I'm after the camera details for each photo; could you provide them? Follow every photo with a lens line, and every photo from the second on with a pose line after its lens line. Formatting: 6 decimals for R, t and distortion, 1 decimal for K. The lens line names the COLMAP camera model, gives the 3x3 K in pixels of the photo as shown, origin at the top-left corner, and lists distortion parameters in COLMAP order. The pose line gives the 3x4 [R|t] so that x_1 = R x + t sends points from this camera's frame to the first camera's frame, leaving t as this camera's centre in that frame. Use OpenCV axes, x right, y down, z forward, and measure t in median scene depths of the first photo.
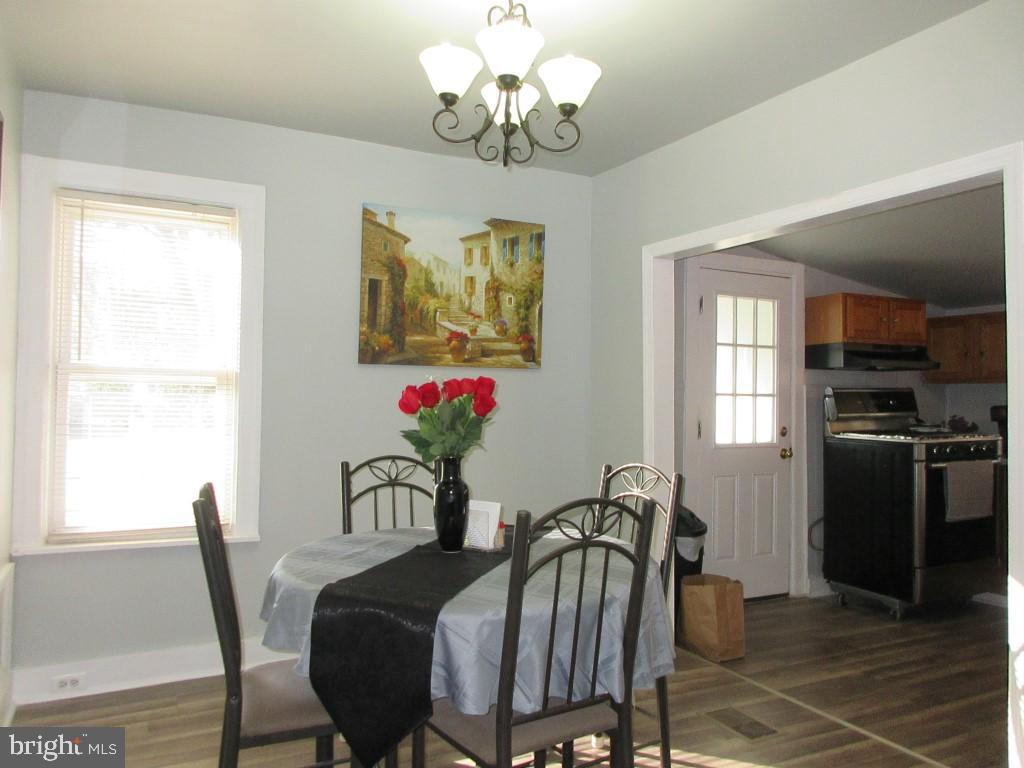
lens RADIAL K [[761.2, 0, 512.0], [0, 761.2, 384.0], [0, 0, 1]] dist [0.002332, 0.001725]
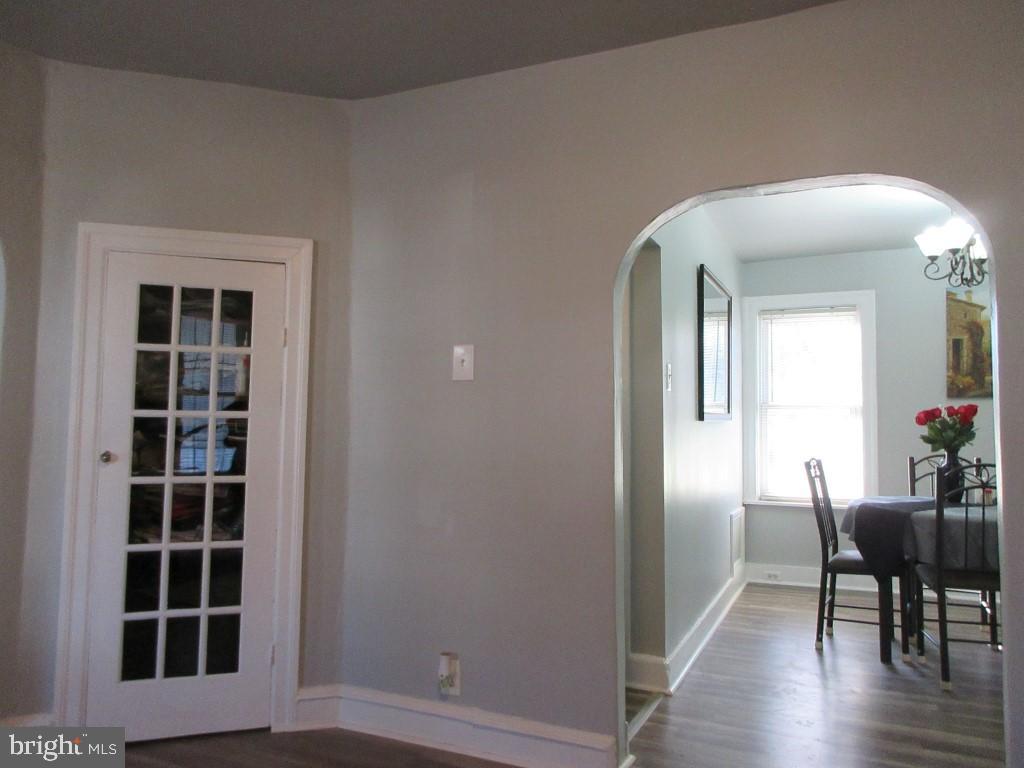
lens RADIAL K [[761.2, 0, 512.0], [0, 761.2, 384.0], [0, 0, 1]] dist [0.002332, 0.001725]
pose [[0.629412, -0.050478, -0.775431, 0.410593], [0.013297, 0.998441, -0.054202, 0.015295], [0.776958, 0.023805, 0.629102, -0.572556]]
